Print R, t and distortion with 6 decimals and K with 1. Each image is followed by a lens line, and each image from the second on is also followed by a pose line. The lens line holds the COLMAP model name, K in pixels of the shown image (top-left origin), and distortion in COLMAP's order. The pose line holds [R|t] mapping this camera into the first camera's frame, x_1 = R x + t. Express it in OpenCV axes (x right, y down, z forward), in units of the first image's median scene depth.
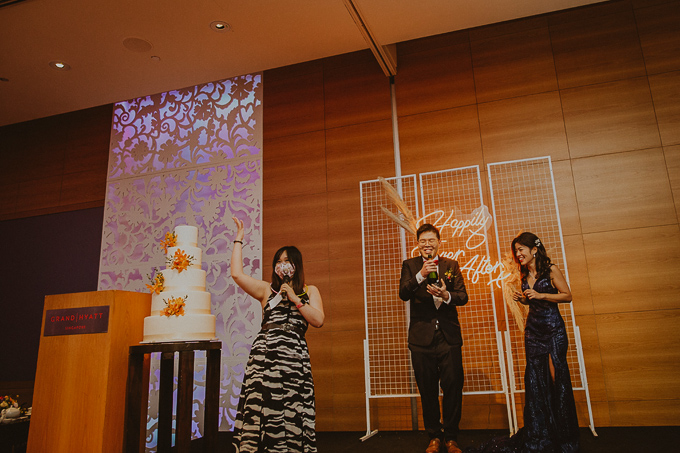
lens RADIAL K [[475.8, 0, 378.3], [0, 475.8, 225.2], [0, 0, 1]] dist [-0.062746, 0.067088]
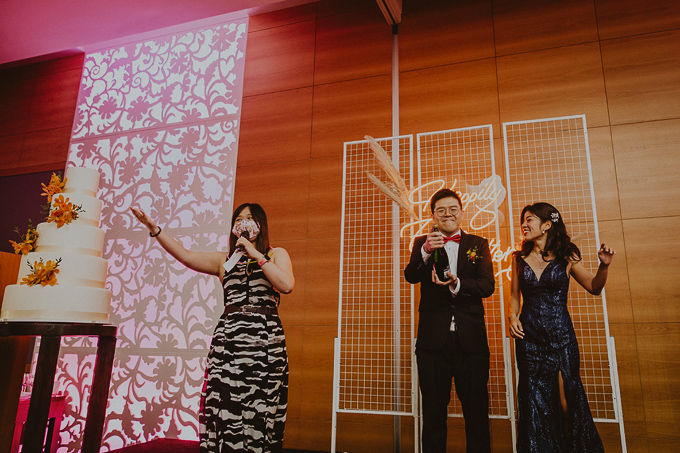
lens RADIAL K [[475.8, 0, 378.3], [0, 475.8, 225.2], [0, 0, 1]] dist [-0.062746, 0.067088]
pose [[0.997574, 0.050567, -0.047850, 0.057857], [-0.050677, 0.998714, -0.001085, 0.041843], [0.047734, 0.003507, 0.998854, 0.173556]]
